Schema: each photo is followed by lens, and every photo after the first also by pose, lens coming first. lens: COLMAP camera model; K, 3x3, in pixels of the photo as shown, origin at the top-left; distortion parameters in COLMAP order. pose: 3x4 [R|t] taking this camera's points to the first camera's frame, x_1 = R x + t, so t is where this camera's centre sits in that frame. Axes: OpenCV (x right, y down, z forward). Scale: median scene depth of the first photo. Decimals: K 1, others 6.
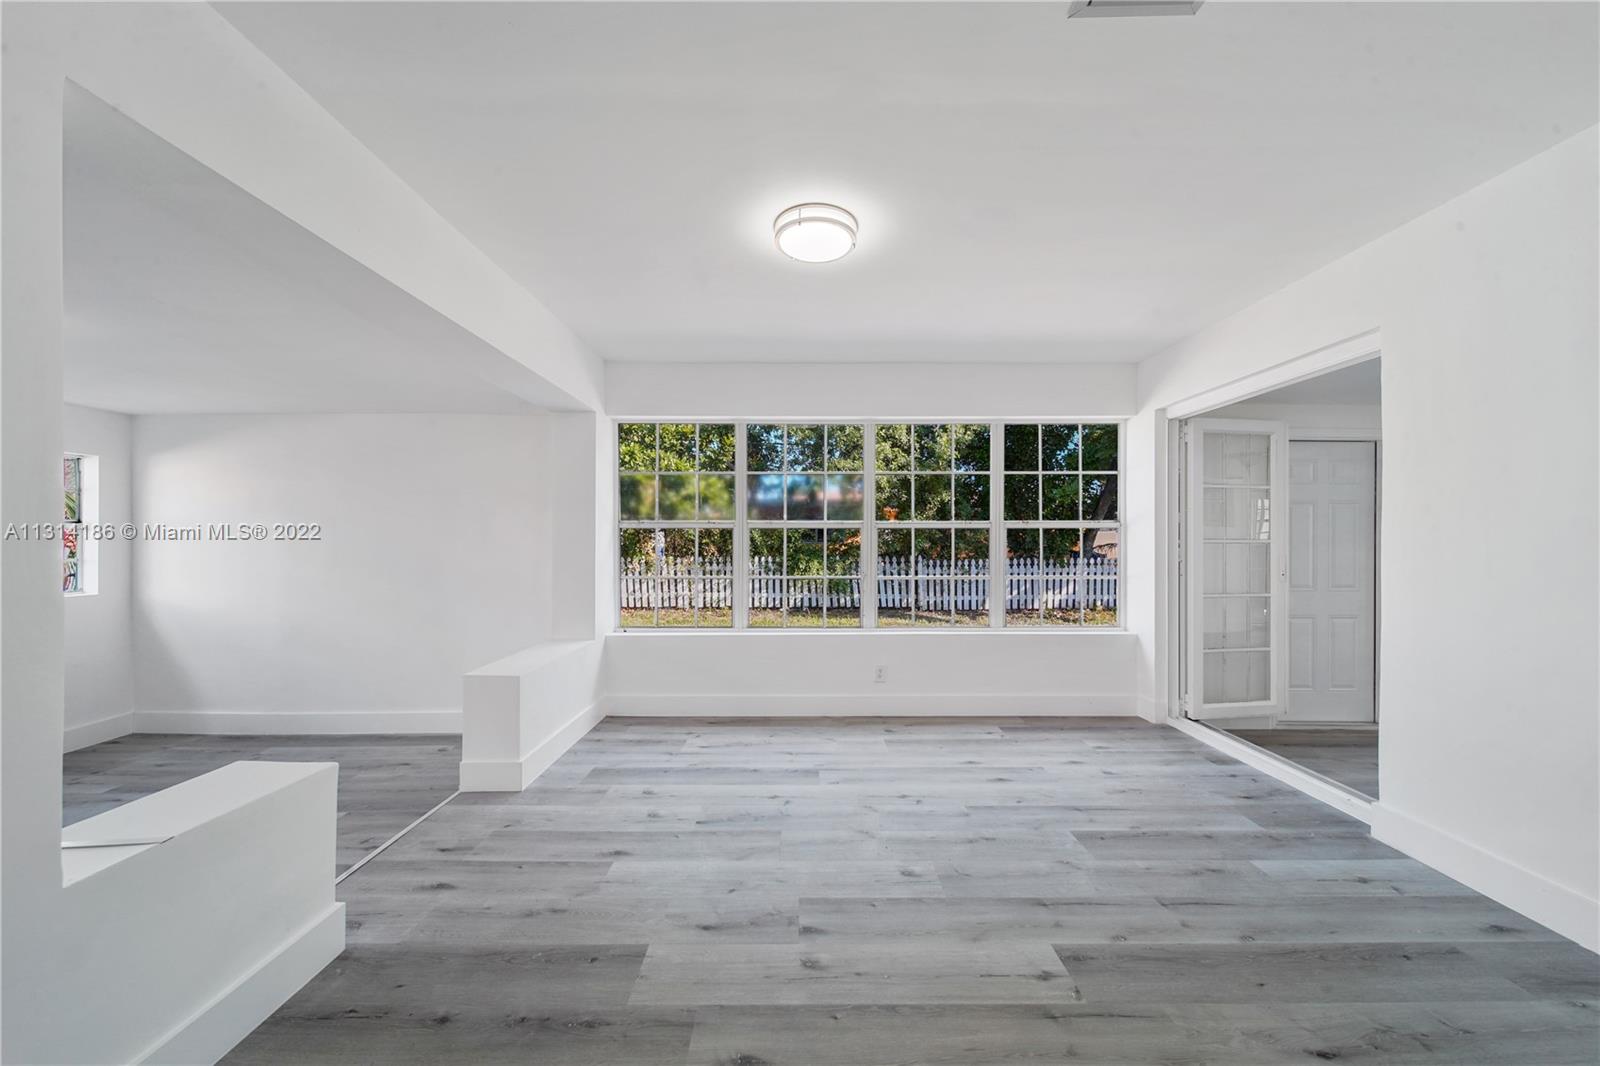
lens RADIAL K [[570.0, 0, 800.2], [0, 570.0, 539.6], [0, 0, 1]] dist [-0.001669, -0.000643]
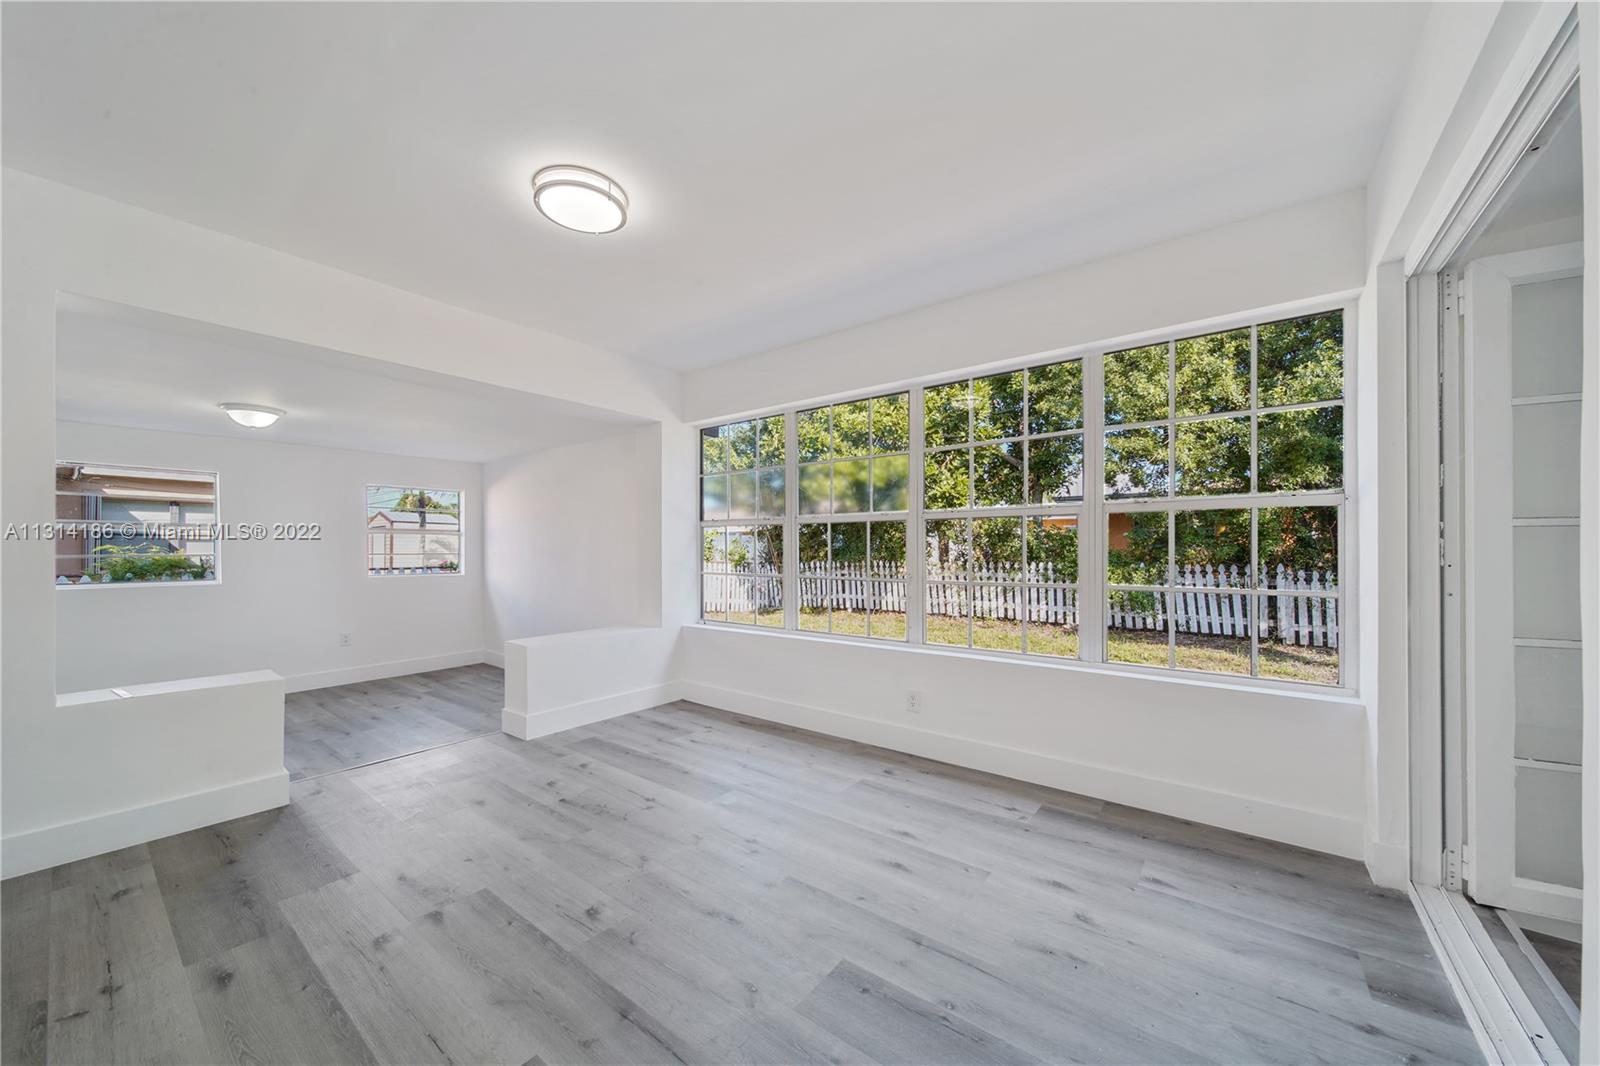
lens RADIAL K [[576.4, 0, 802.1], [0, 576.4, 546.3], [0, 0, 1]] dist [0.000288, -0.000376]
pose [[0.791239, -0.003093, -0.611500, 0.674890], [0.001861, 0.999995, -0.002649, 0.027436], [0.611505, 0.000958, 0.791240, 0.352698]]
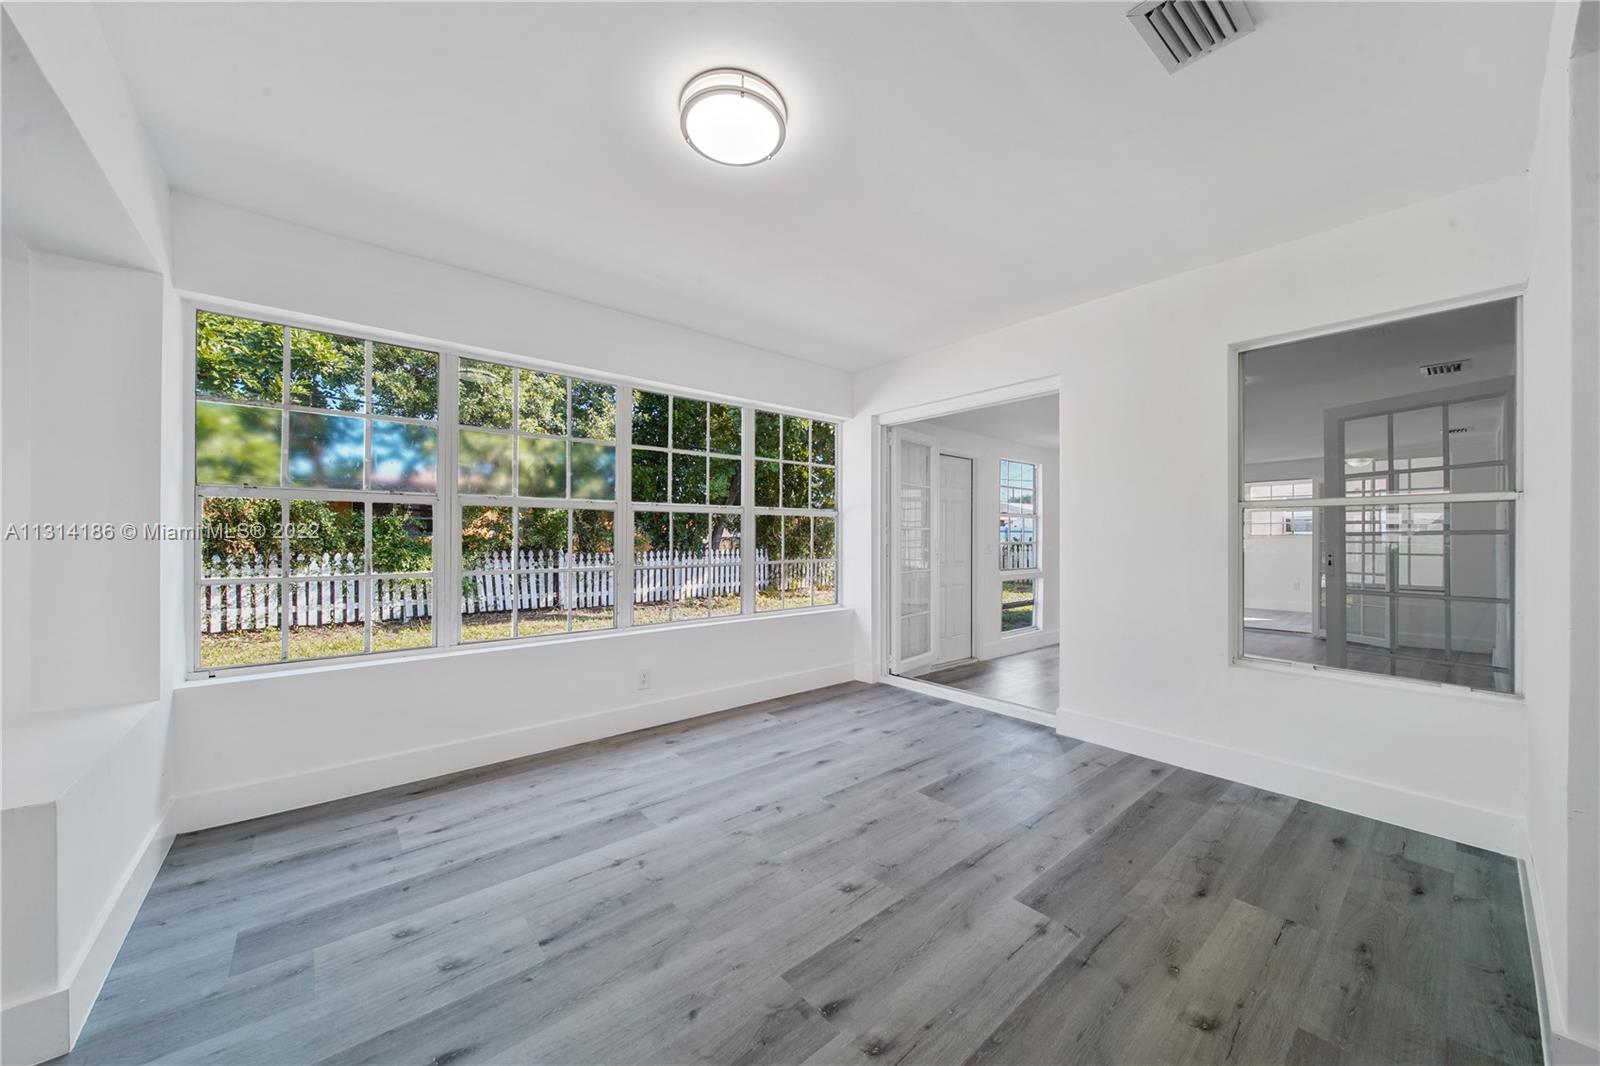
lens RADIAL K [[568.0, 0, 796.7], [0, 568.0, 534.5], [0, 0, 1]] dist [0.000733, -0.000334]
pose [[0.766700, 0.003700, 0.641995, -0.307265], [-0.001819, 0.999992, -0.003591, 0.027600], [-0.642003, 0.001586, 0.766701, 0.260877]]
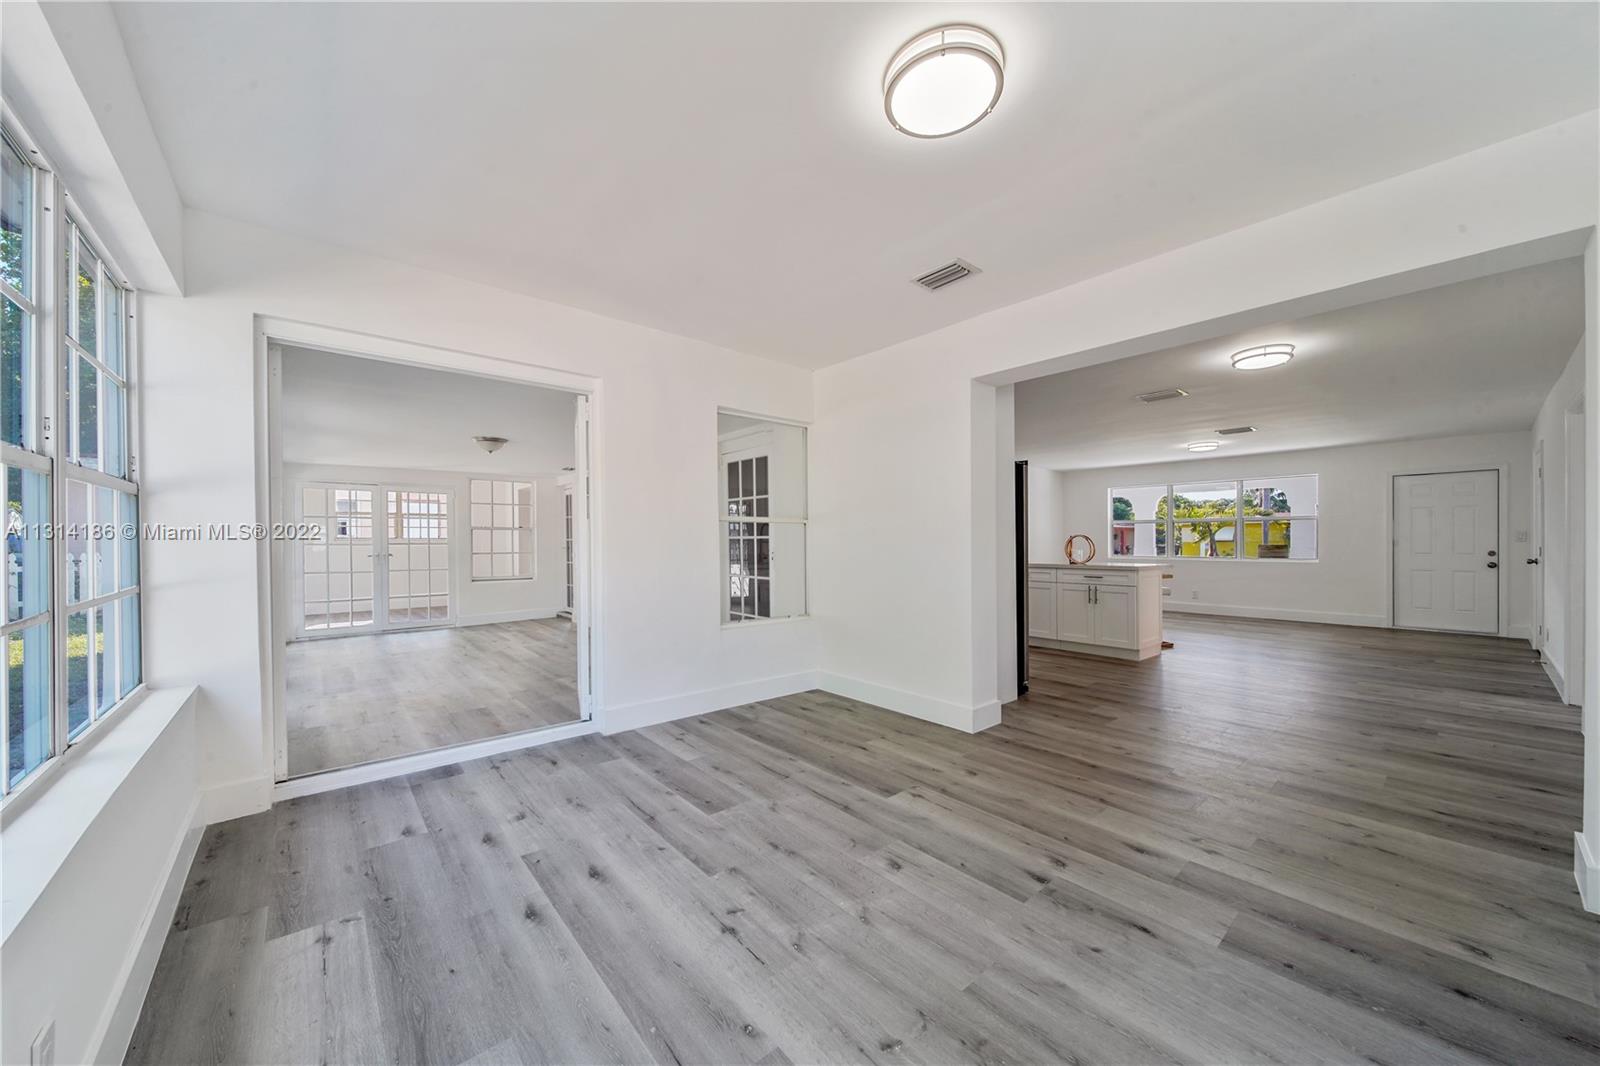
lens RADIAL K [[570.0, 0, 800.2], [0, 570.0, 539.6], [0, 0, 1]] dist [-0.001669, -0.000643]
pose [[-0.647867, 0.000020, 0.761753, -0.303209], [-0.002141, 0.999996, -0.001847, 0.028916], [-0.761750, -0.002827, -0.647865, 1.212667]]
